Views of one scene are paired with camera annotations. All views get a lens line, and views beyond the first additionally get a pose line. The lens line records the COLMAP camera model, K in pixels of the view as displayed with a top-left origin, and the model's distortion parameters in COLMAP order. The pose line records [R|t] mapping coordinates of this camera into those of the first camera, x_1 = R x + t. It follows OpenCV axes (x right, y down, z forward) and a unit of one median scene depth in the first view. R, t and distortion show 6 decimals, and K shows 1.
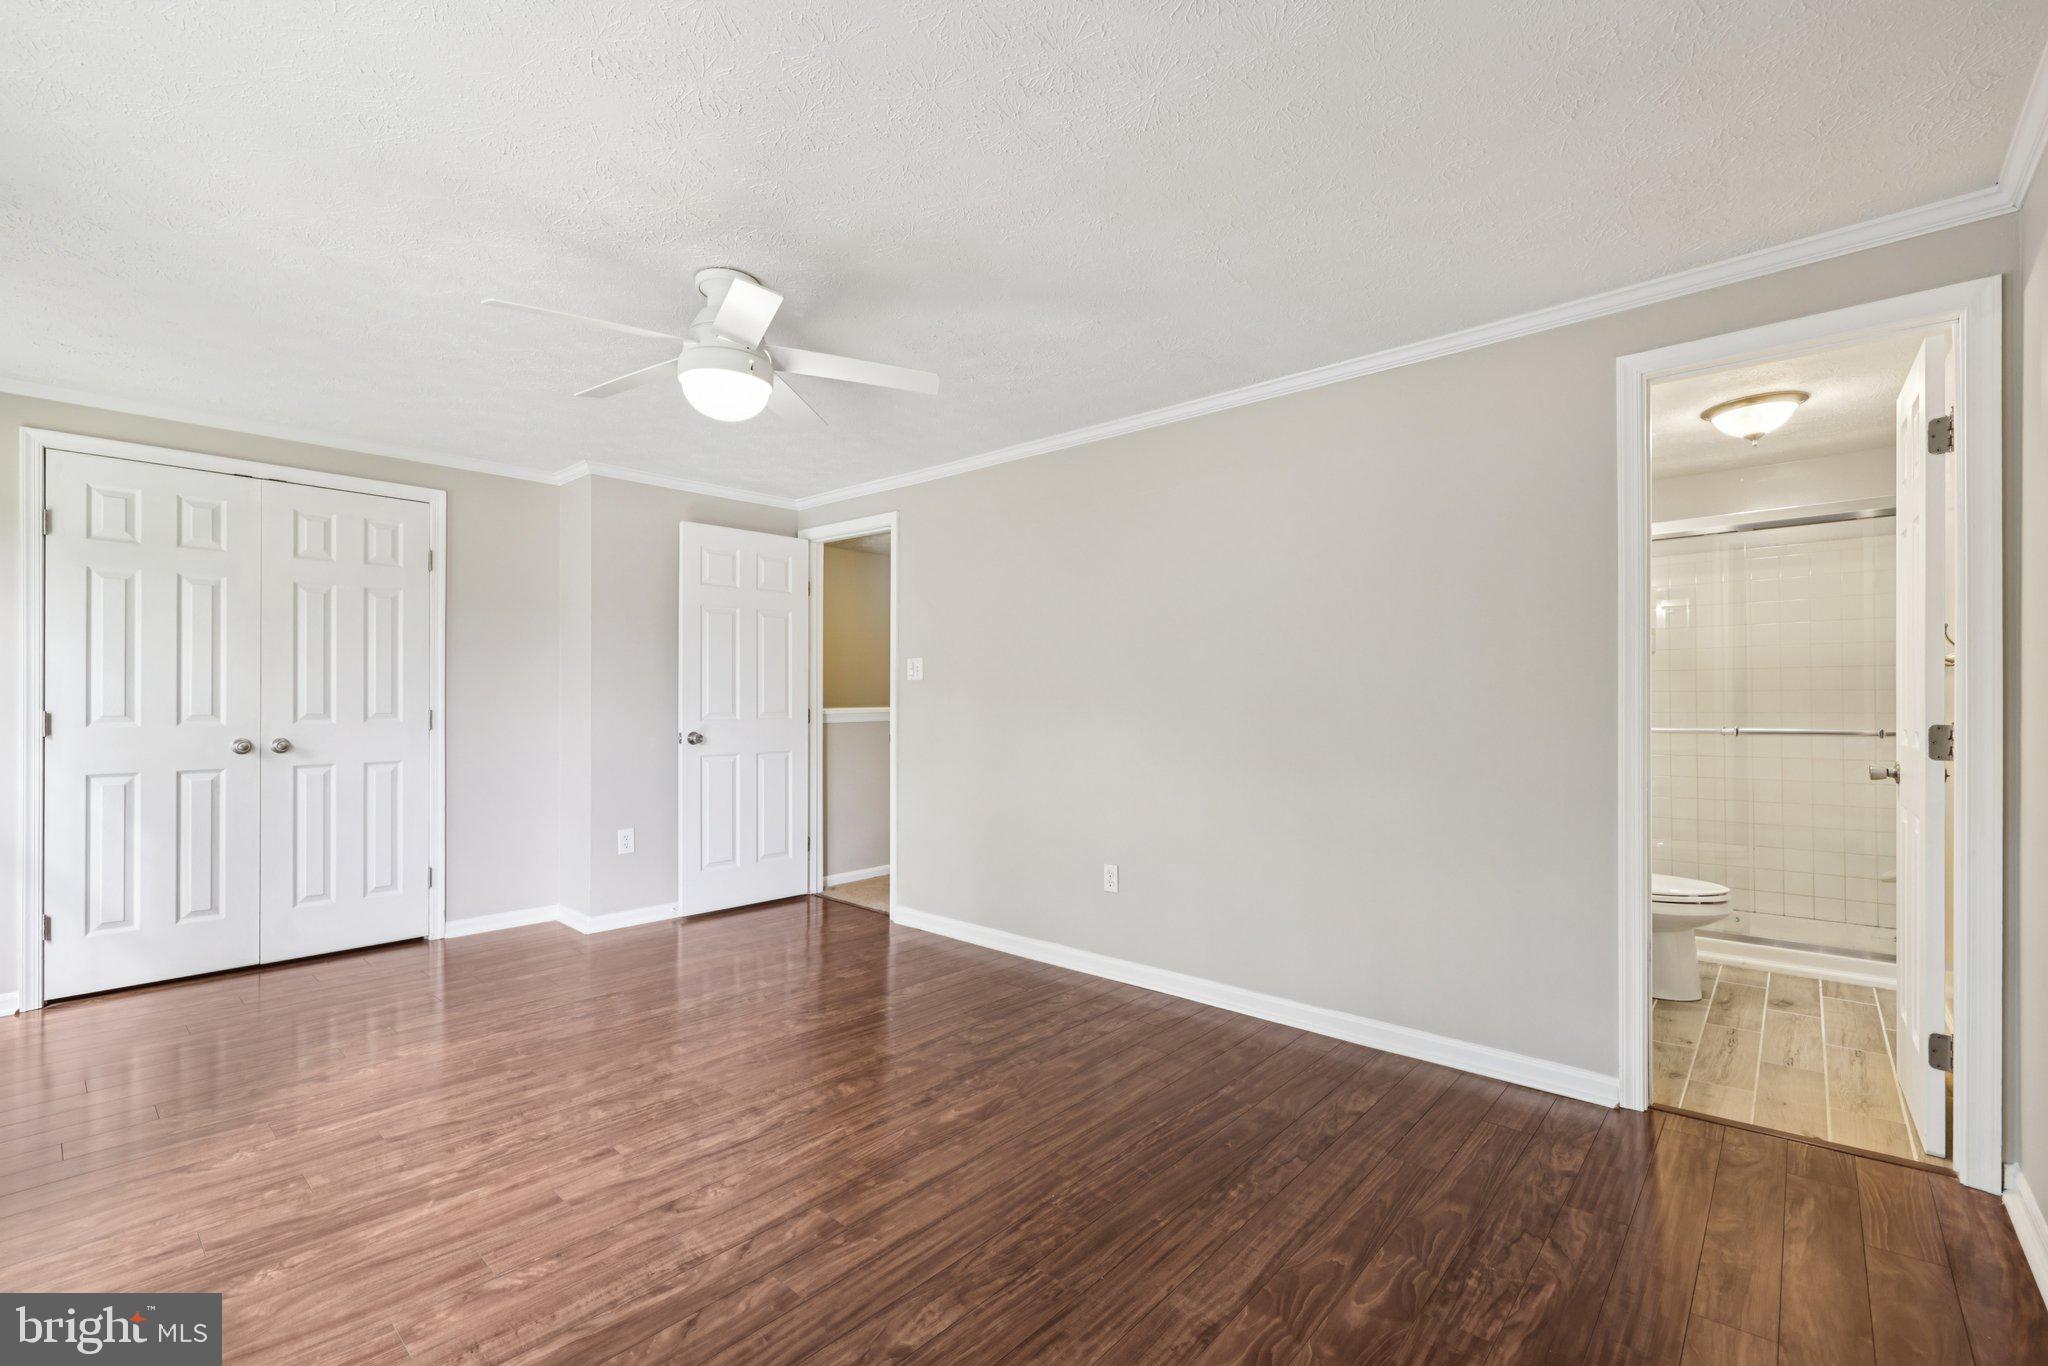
lens RADIAL K [[875.6, 0, 1018.2], [0, 875.6, 691.8], [0, 0, 1]] dist [-0.000401, -0.000048]
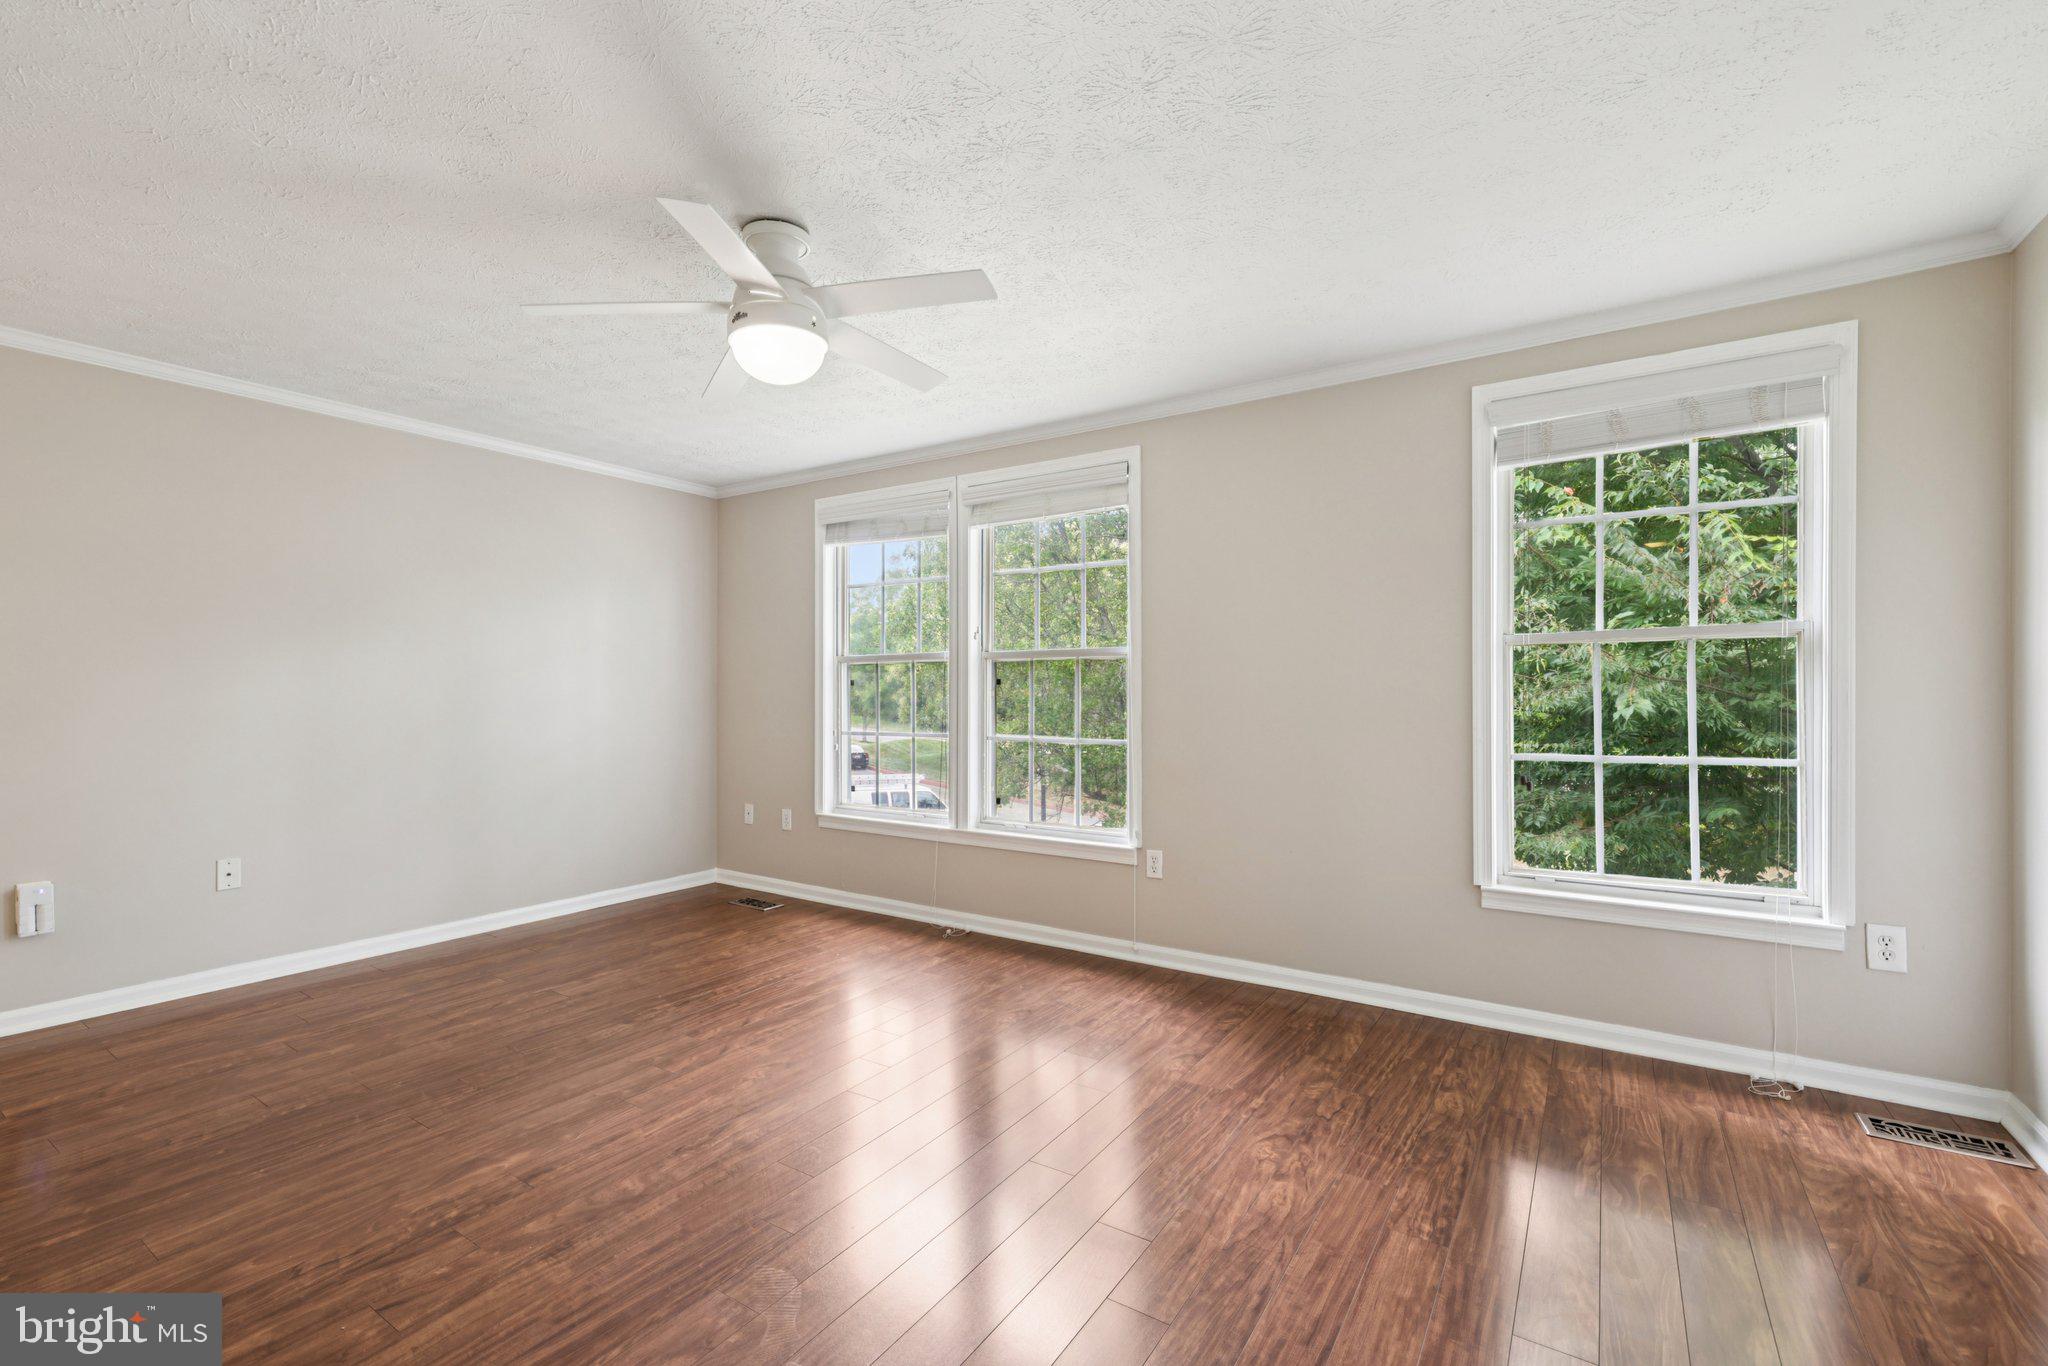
lens RADIAL K [[875.6, 0, 1018.2], [0, 875.6, 691.8], [0, 0, 1]] dist [-0.000401, -0.000048]
pose [[-0.989855, 0.001575, -0.142072, -0.496093], [0.001813, 0.999997, -0.001540, 0.019702], [0.142069, -0.001782, -0.989855, 2.120793]]
